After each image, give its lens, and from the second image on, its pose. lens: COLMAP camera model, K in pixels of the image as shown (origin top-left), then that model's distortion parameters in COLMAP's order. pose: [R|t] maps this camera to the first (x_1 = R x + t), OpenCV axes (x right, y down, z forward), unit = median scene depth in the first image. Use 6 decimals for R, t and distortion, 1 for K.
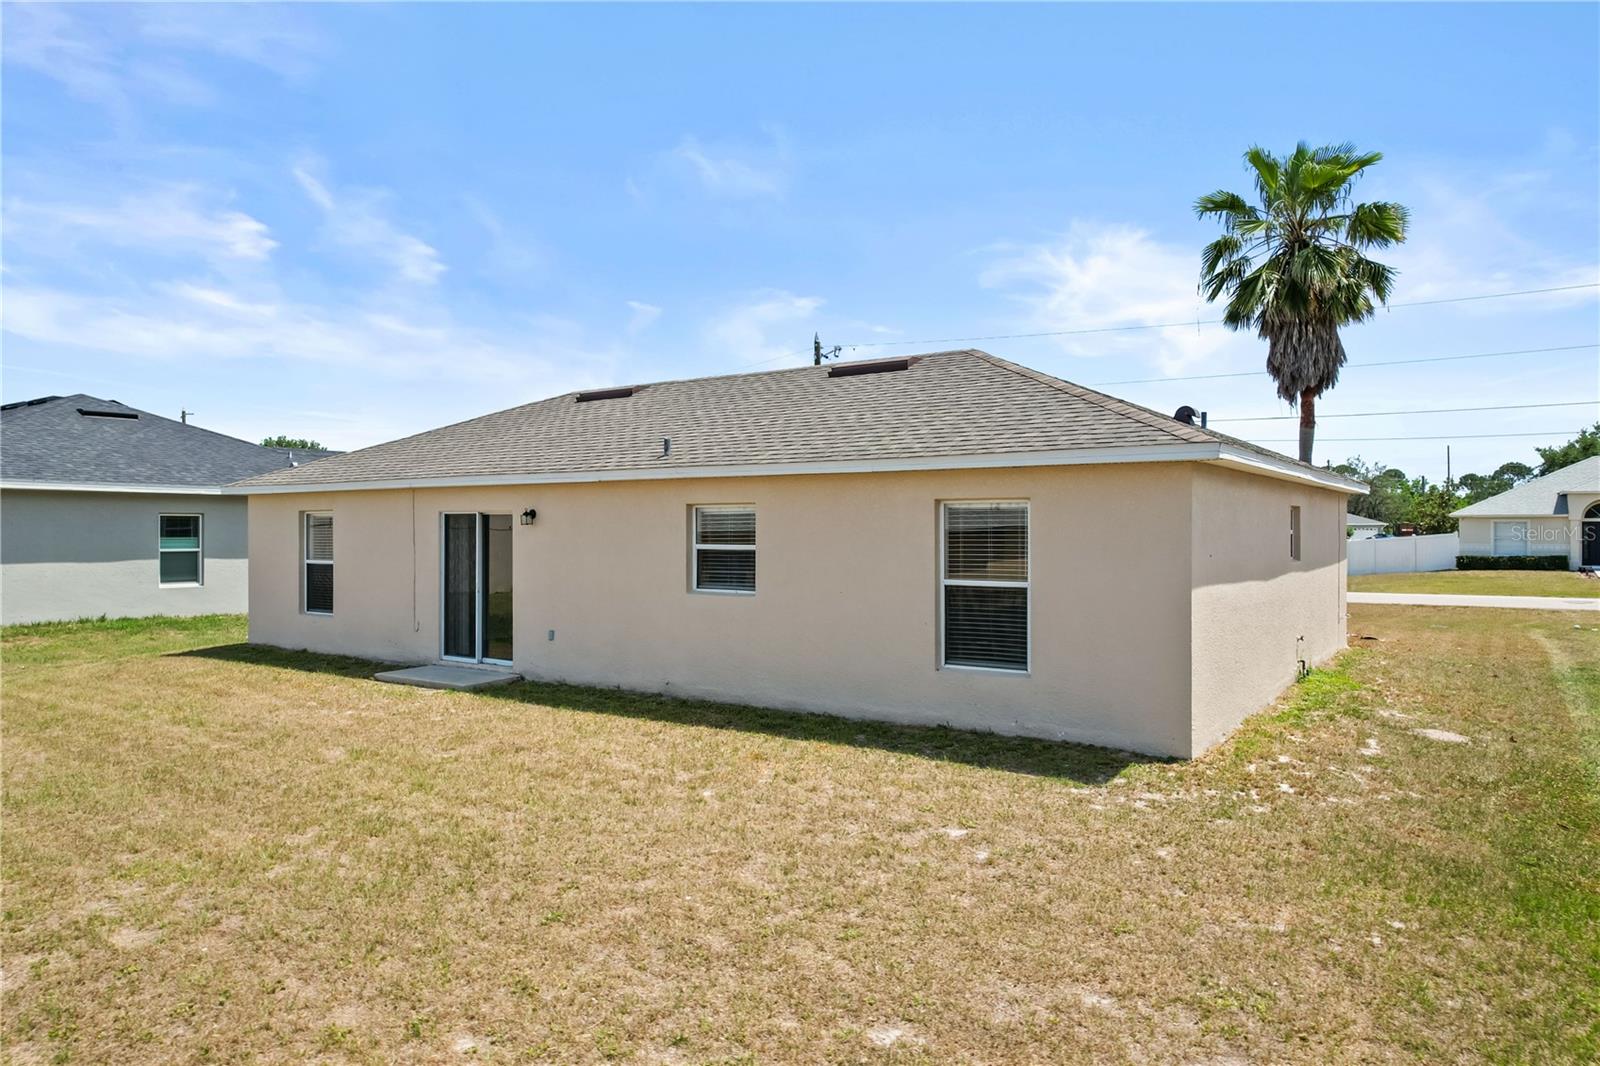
lens RADIAL K [[1029.4, 0, 800.0], [0, 1029.4, 533.0], [0, 0, 1]] dist [-0.059820, 0.001071]
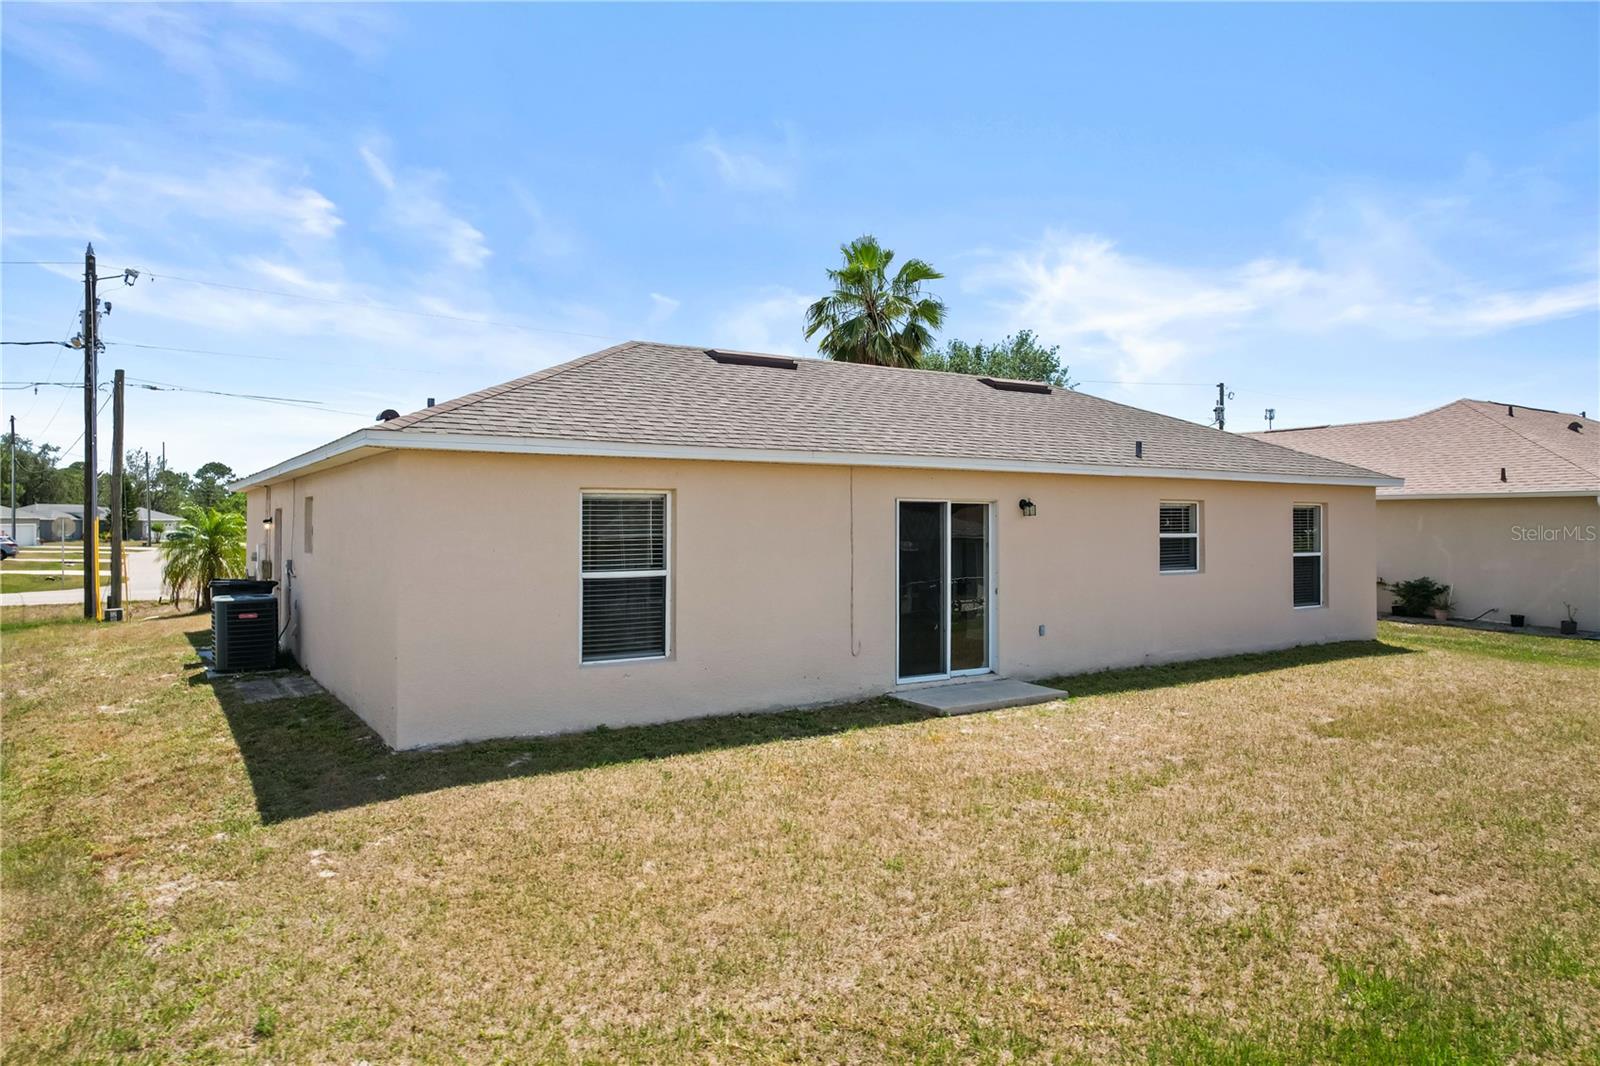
lens RADIAL K [[1029.4, 0, 800.0], [0, 1029.4, 533.0], [0, 0, 1]] dist [-0.059820, 0.001071]
pose [[0.407153, -0.011965, 0.913282, -1.009219], [0.003173, 0.999927, 0.011685, -0.003391], [-0.913355, -0.001860, 0.407161, 0.676089]]
